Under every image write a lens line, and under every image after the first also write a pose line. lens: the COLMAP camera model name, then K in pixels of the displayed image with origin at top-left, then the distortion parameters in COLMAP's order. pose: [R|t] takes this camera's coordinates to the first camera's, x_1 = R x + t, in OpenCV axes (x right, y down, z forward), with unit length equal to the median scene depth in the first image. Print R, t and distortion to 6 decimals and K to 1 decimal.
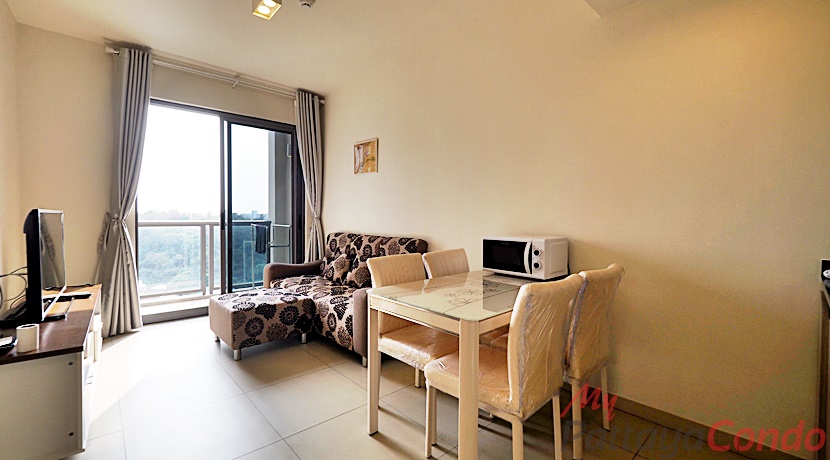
lens RADIAL K [[343.0, 0, 401.4], [0, 343.0, 228.6], [0, 0, 1]] dist [-0.000384, -0.000113]
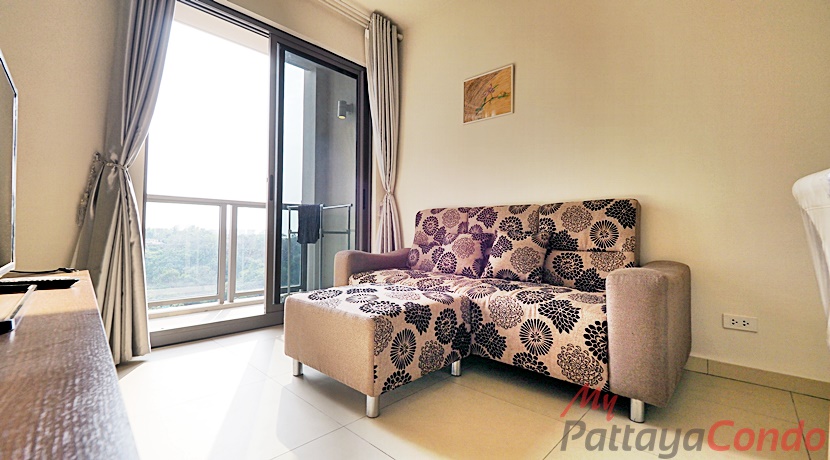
lens RADIAL K [[346.2, 0, 401.3], [0, 346.2, 223.5], [0, 0, 1]] dist [-0.001091, -0.000102]
pose [[0.997787, 0.002962, 0.066429, -0.382093], [0.001055, 0.998177, -0.060354, 0.107937], [-0.066487, 0.060290, 0.995964, 0.388389]]
